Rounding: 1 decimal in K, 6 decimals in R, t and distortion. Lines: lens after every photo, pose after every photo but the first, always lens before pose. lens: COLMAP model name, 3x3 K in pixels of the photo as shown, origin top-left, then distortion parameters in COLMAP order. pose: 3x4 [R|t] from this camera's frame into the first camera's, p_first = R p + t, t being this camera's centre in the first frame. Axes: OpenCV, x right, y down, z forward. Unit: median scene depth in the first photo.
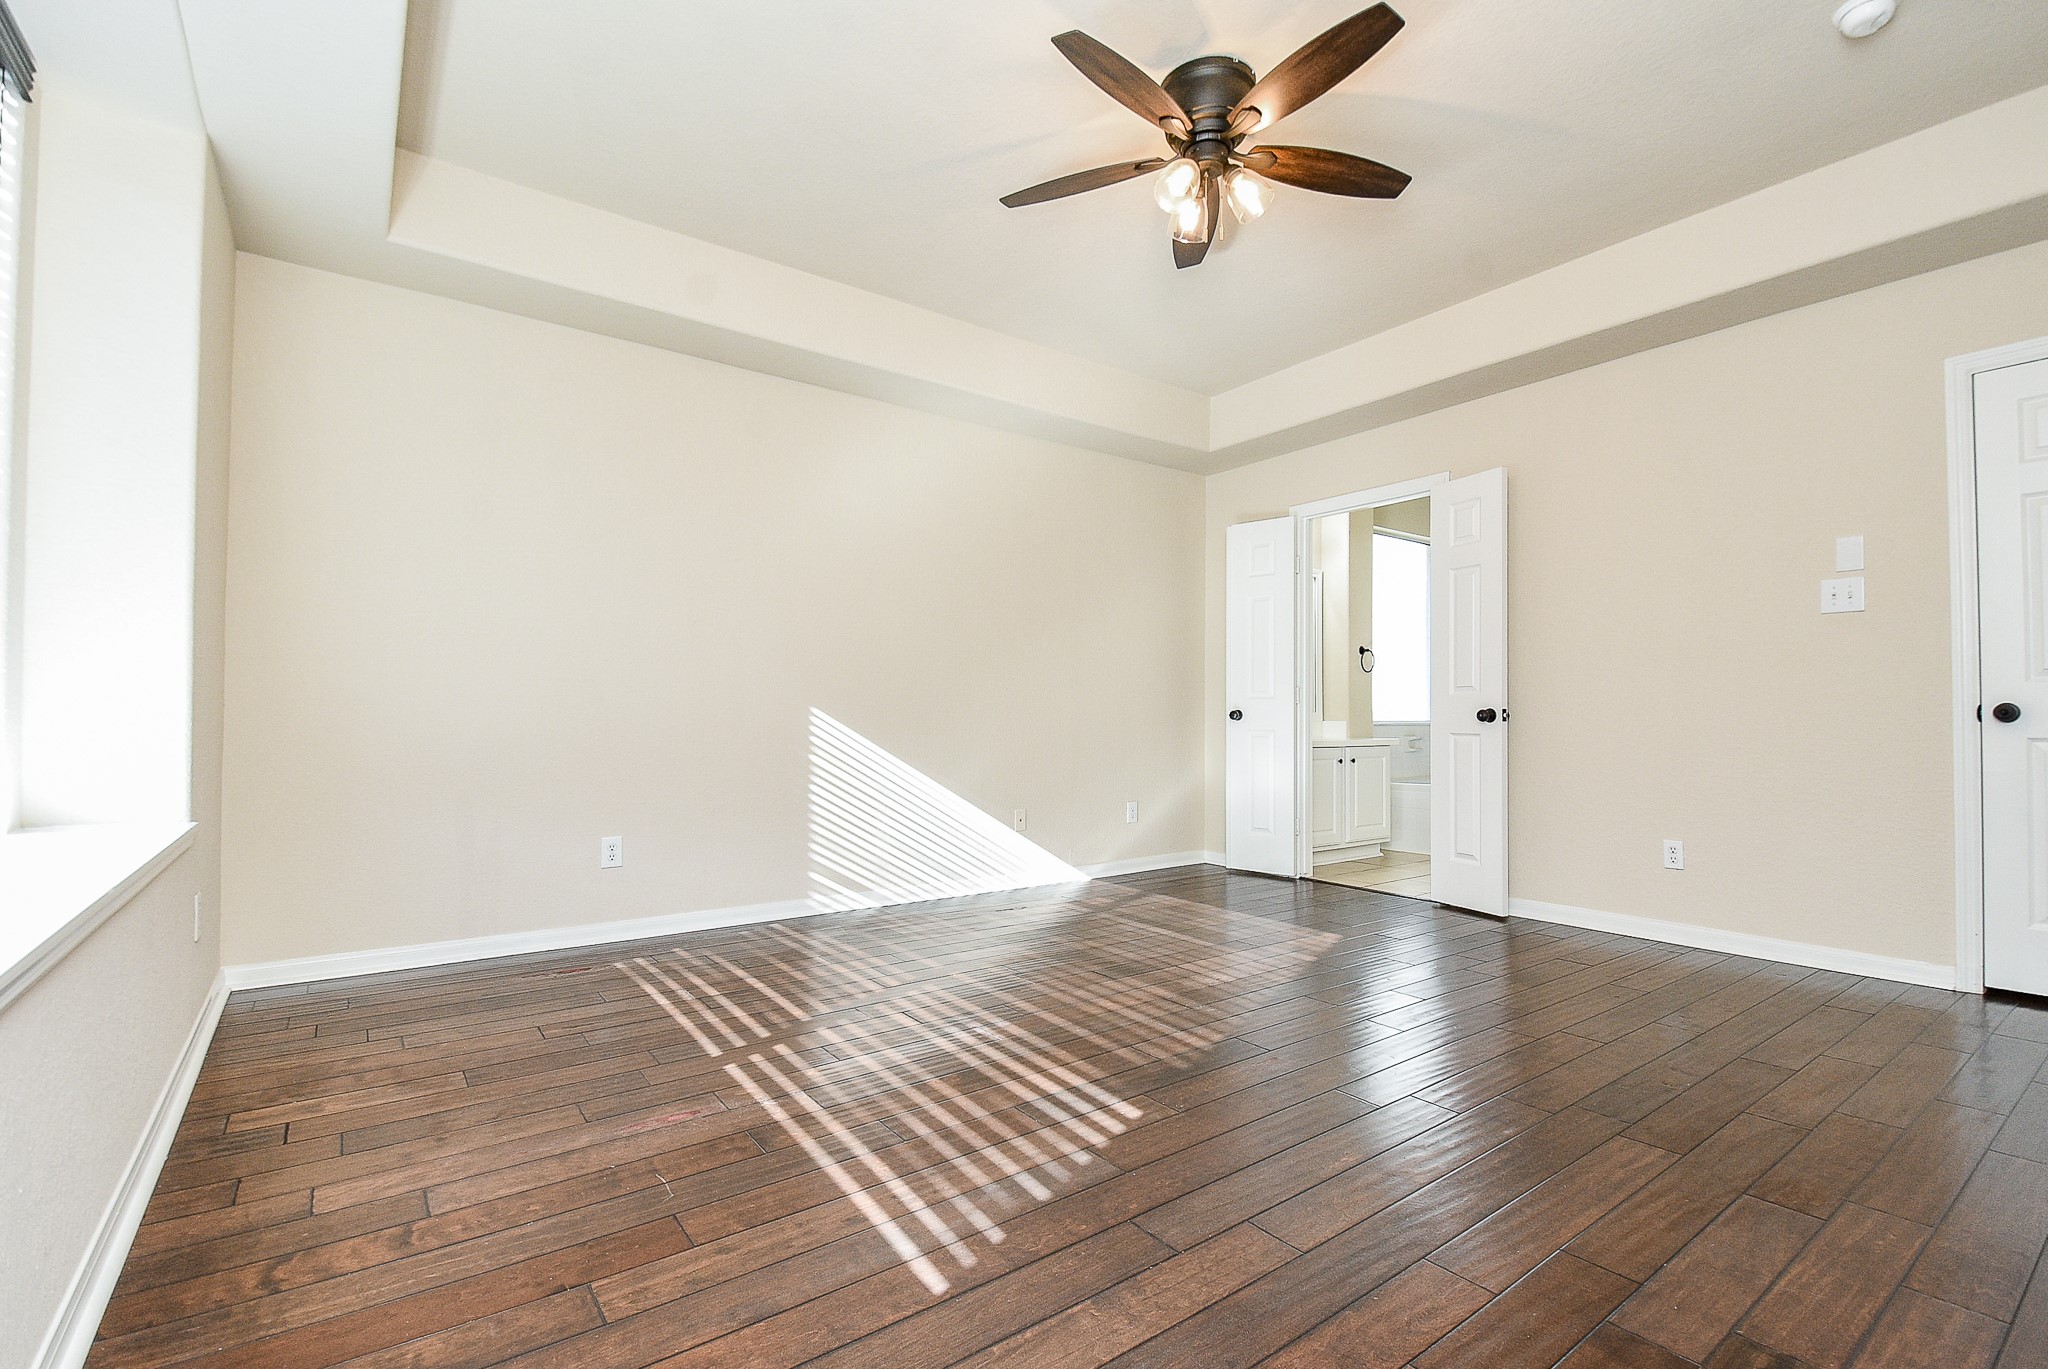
lens RADIAL K [[911.4, 0, 1033.2], [0, 911.4, 696.9], [0, 0, 1]] dist [0.000666, -0.004619]
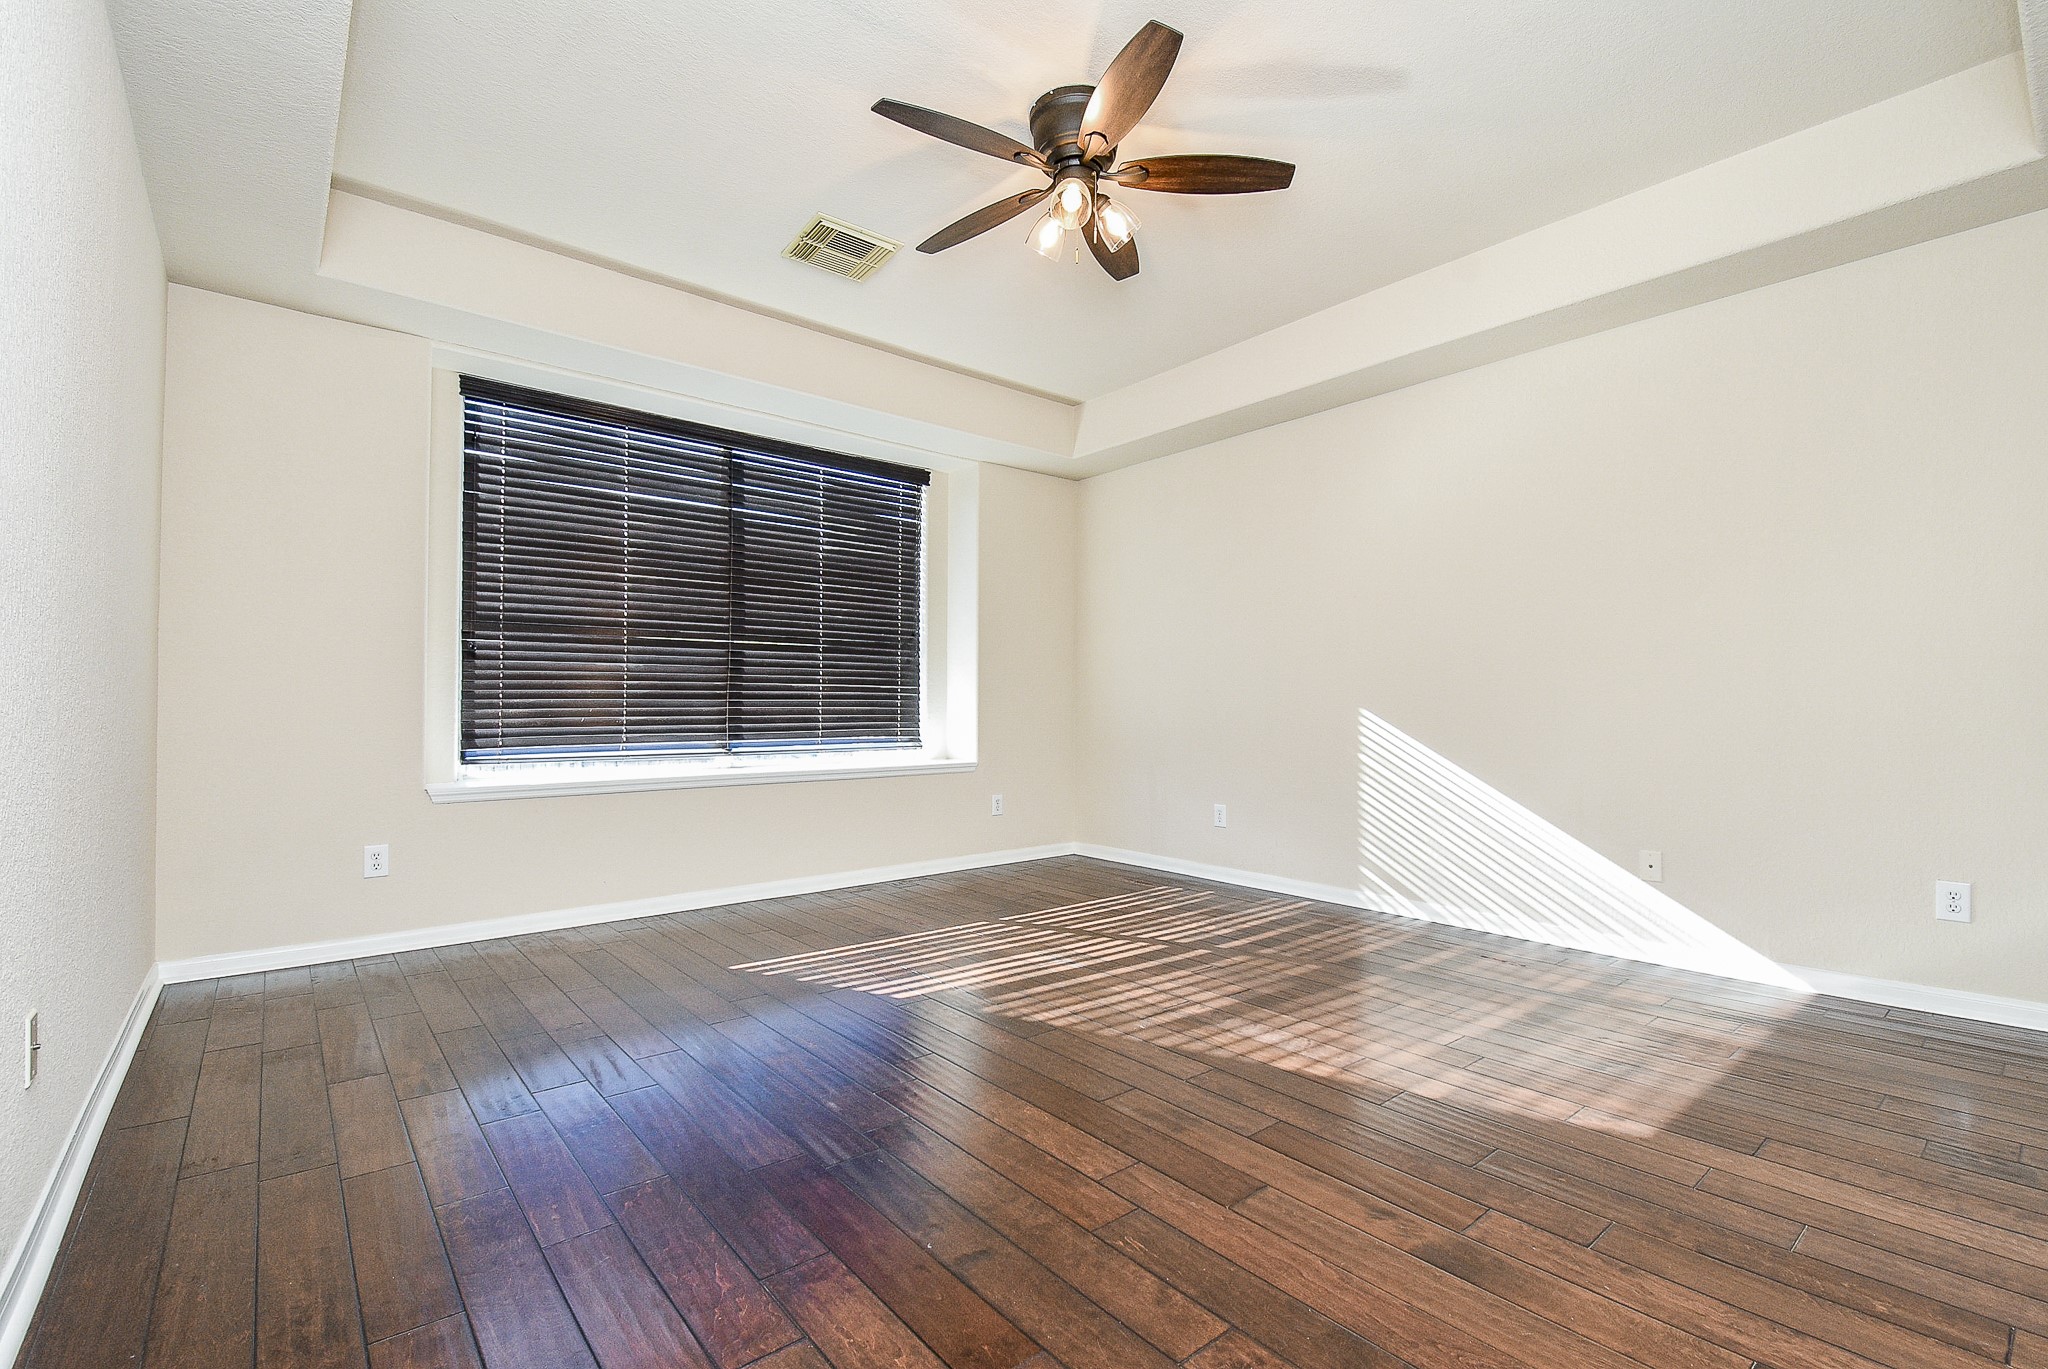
lens RADIAL K [[911.4, 0, 1034.5], [0, 911.4, 685.5], [0, 0, 1]] dist [0.000666, -0.004619]
pose [[0.065592, -0.026554, -0.997493, 1.129830], [0.017691, 0.999520, -0.025444, 0.006161], [0.997690, -0.015977, 0.066030, 0.809915]]
